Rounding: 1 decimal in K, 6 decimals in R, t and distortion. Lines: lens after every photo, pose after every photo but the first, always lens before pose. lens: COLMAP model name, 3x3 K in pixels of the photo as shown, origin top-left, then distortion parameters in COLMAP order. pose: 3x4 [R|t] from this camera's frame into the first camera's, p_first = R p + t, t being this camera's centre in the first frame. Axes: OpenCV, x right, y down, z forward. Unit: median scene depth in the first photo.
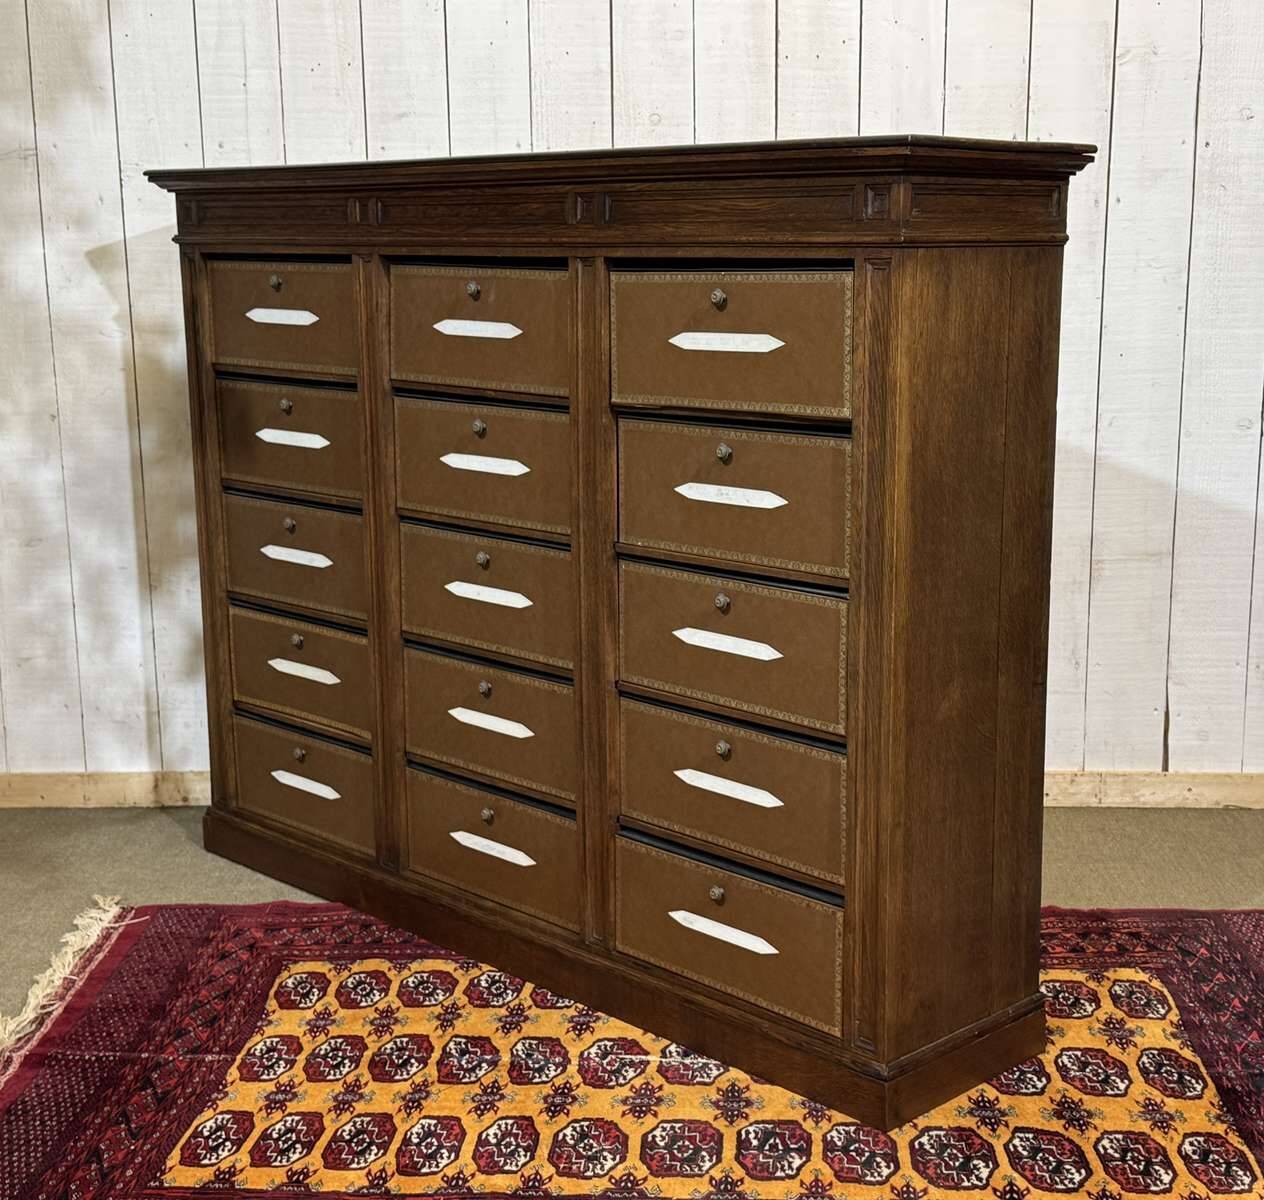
lens RADIAL K [[1882.4, 0, 668.9], [0, 1882.4, 615.2], [0, 0, 1]] dist [0.093456, 0.000000]
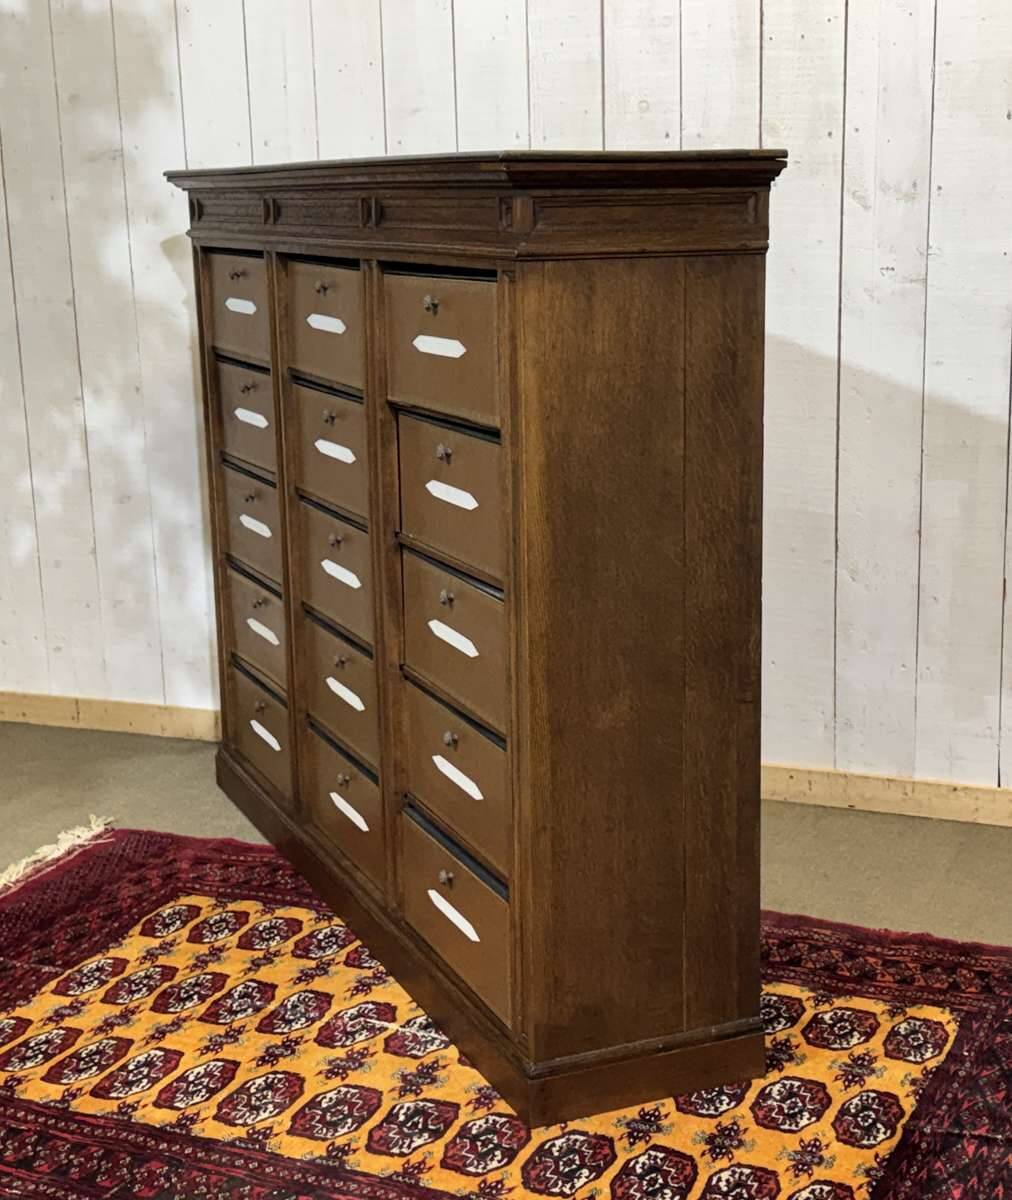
lens RADIAL K [[1883.8, 0, 538.6], [0, 1883.8, 611.4], [0, 0, 1]] dist [0.108480, 0.000000]
pose [[0.931528, 0.066938, -0.357455, 0.387151], [-0.057613, 0.997665, 0.036687, -0.034978], [0.359076, -0.013581, 0.933209, 0.046074]]
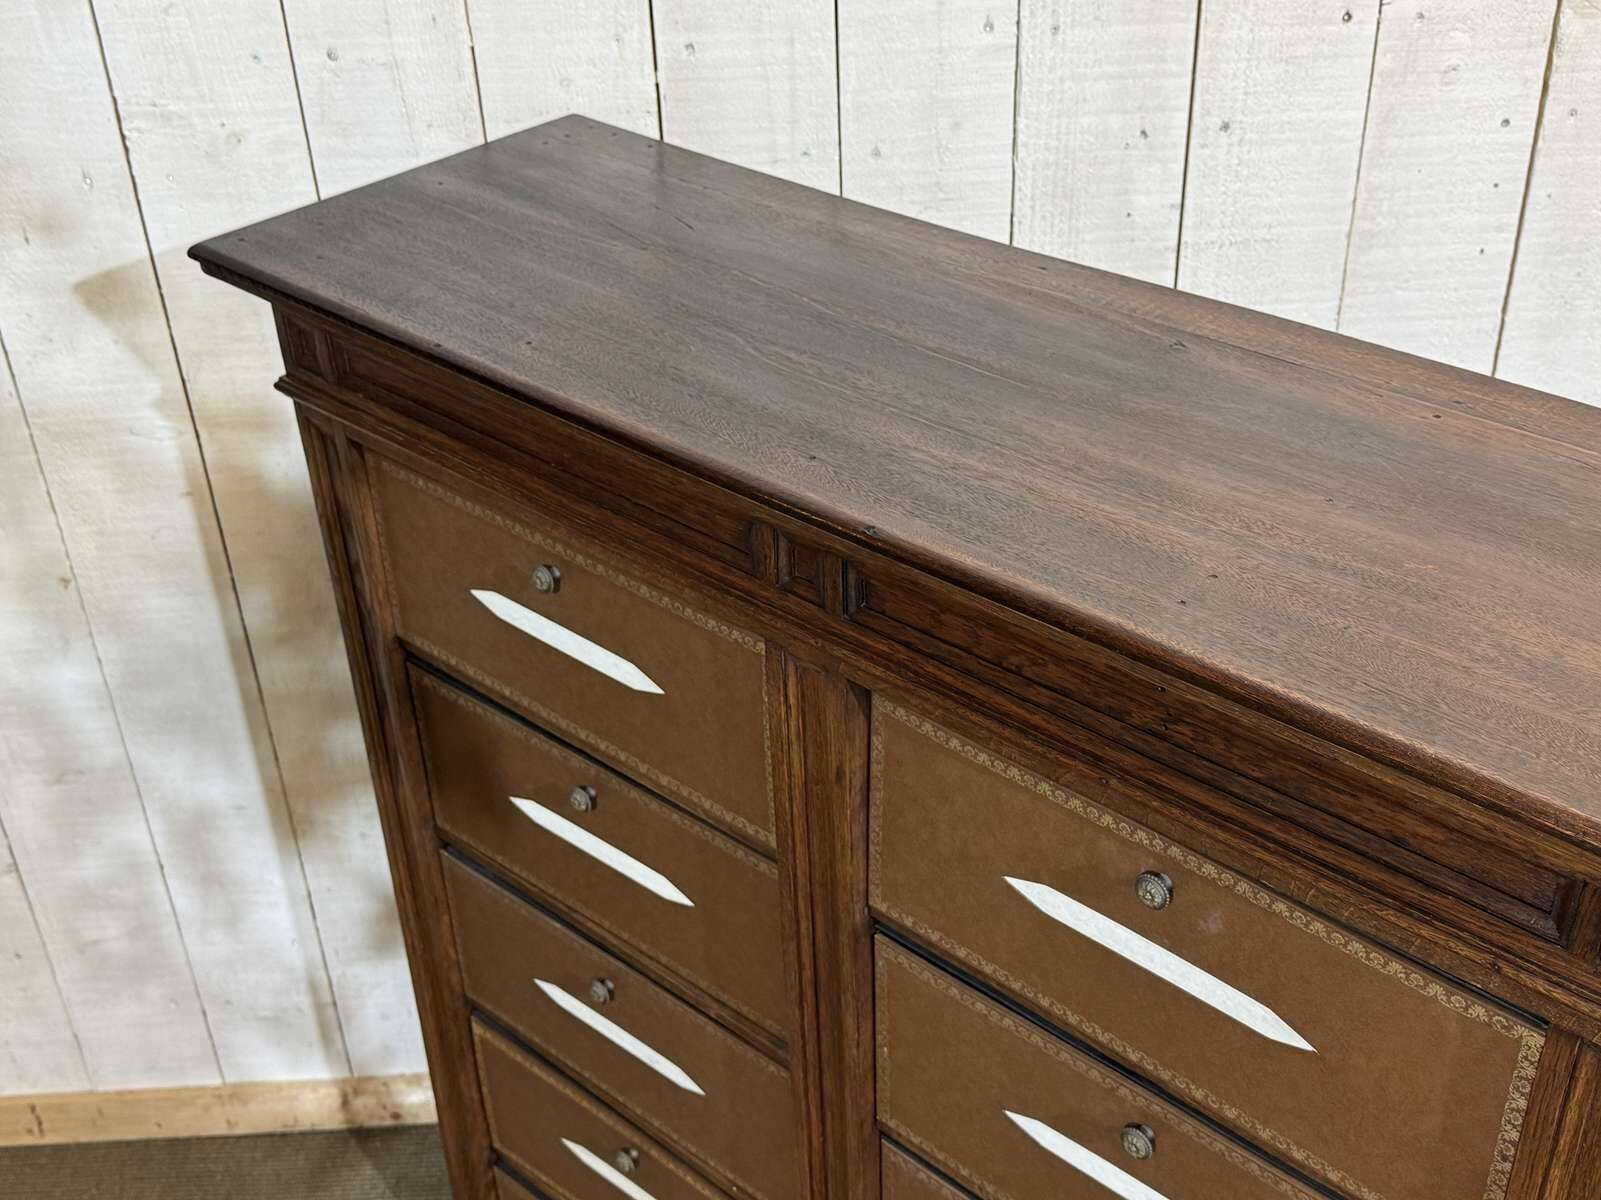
lens RADIAL K [[1897.7, 0, 794.5], [0, 1897.7, 629.1], [0, 0, 1]] dist [0.097510, 0.000000]
pose [[0.998625, -0.049785, 0.016391, -0.171119], [0.040116, 0.927248, 0.372293, -0.350048], [-0.033733, -0.371124, 0.927970, 0.637443]]
